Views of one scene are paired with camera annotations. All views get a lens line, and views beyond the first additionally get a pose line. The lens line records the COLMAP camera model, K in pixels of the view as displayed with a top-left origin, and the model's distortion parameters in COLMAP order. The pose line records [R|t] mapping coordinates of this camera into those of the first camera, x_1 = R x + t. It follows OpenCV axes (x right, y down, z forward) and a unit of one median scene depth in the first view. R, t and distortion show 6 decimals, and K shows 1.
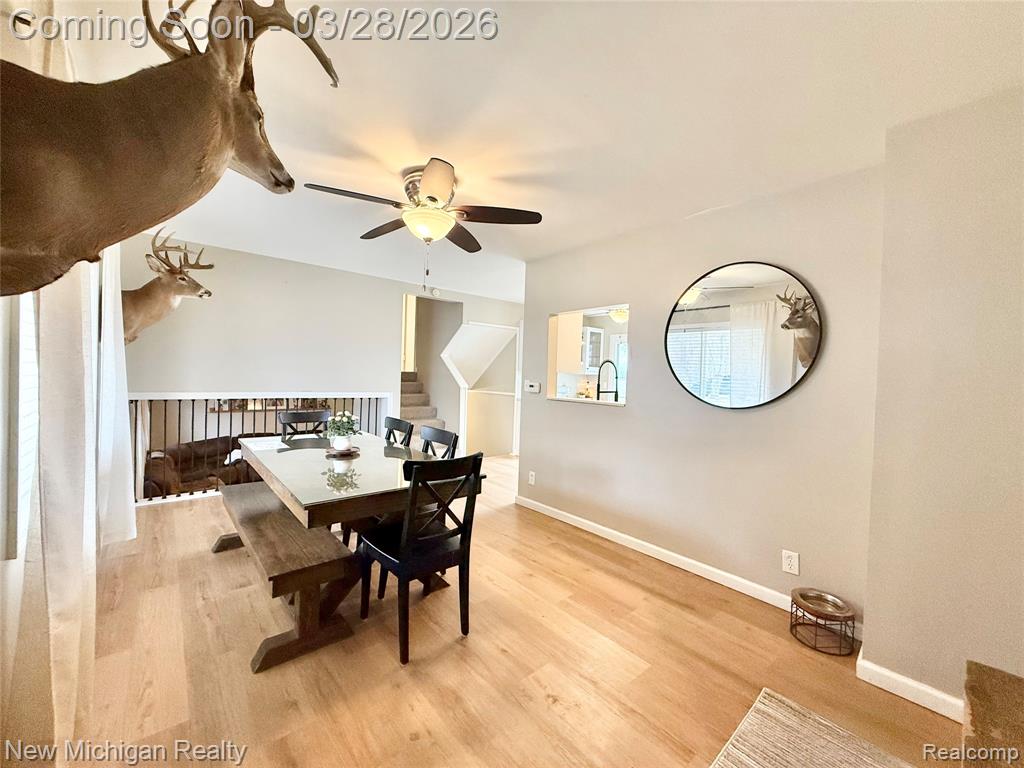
lens RADIAL K [[405.6, 0, 510.6], [0, 405.6, 383.7], [0, 0, 1]] dist [0.000248, -0.000387]
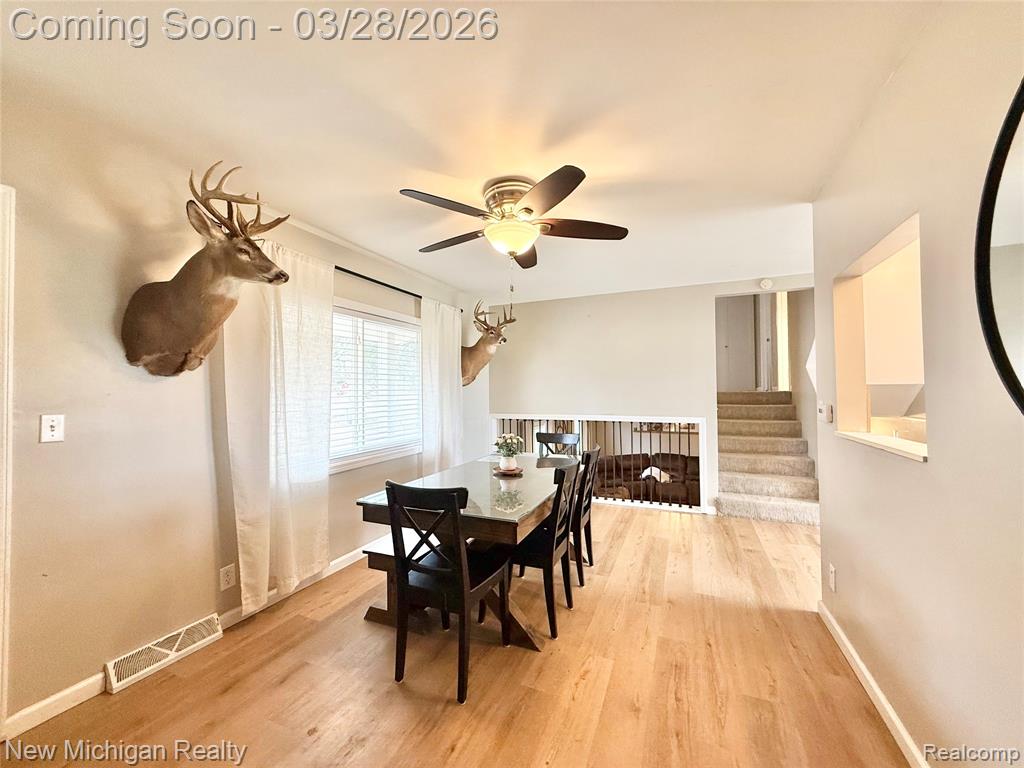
lens RADIAL K [[405.6, 0, 510.5], [0, 405.6, 383.9], [0, 0, 1]] dist [0.000248, -0.000387]
pose [[0.436054, -0.054962, -0.898241, 0.454831], [0.003295, 0.998224, -0.059480, 0.000964], [0.899915, 0.022976, 0.435460, 0.434981]]
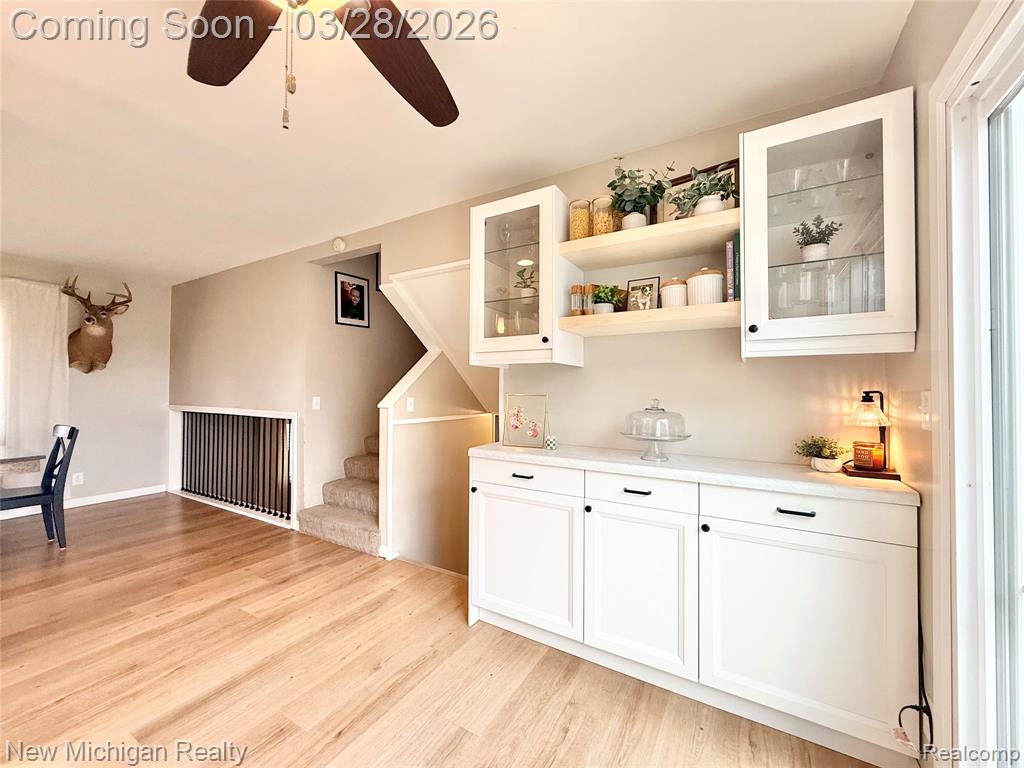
lens RADIAL K [[405.6, 0, 514.1], [0, 405.6, 383.3], [0, 0, 1]] dist [0.000248, -0.000387]
pose [[0.331734, -0.042036, -0.942436, 0.762658], [-0.017591, 0.998557, -0.050732, -0.000569], [0.943209, 0.033408, 0.330516, 1.771663]]
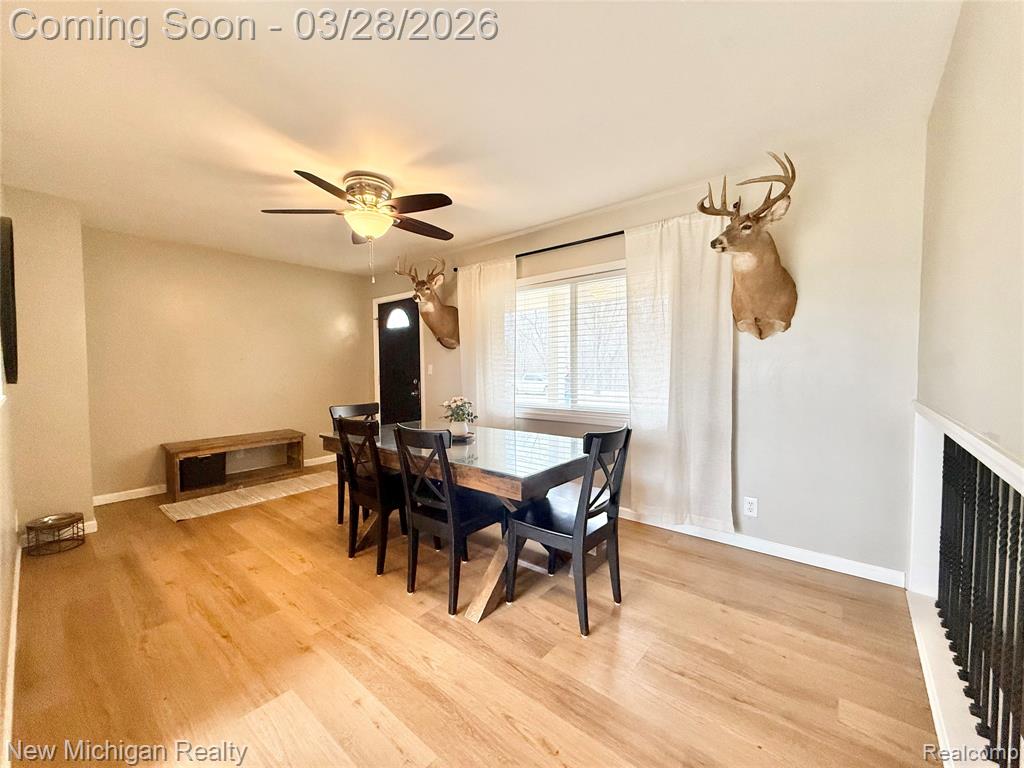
lens RADIAL K [[405.6, 0, 511.7], [0, 405.6, 382.8], [0, 0, 1]] dist [0.000248, -0.000387]
pose [[-0.985706, -0.019768, -0.167312, -0.302591], [-0.030116, 0.997772, 0.059538, -0.022211], [0.165762, 0.063726, -0.984105, 1.610576]]
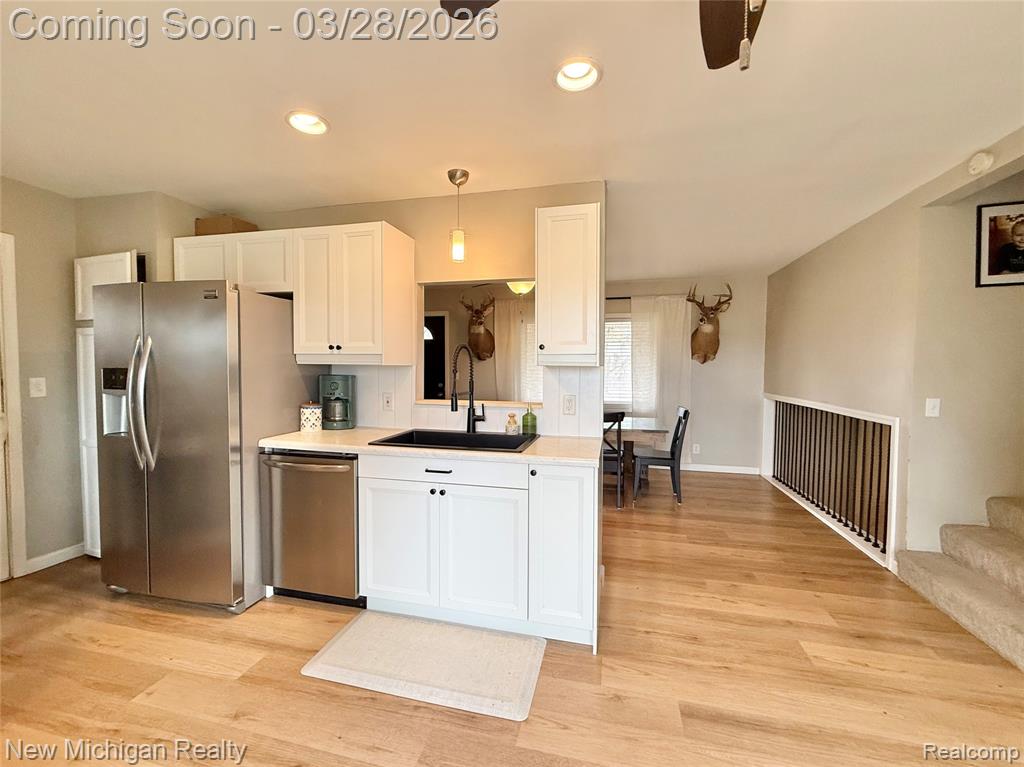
lens RADIAL K [[429.2, 0, 512.0], [0, 429.2, 381.4], [0, 0, 1]] dist [0.004337, 0.000789]
pose [[-0.803588, -0.017742, -0.594922, 0.672928], [-0.050379, 0.997996, 0.038287, -0.034301], [0.593050, 0.060738, -0.802871, 1.814032]]
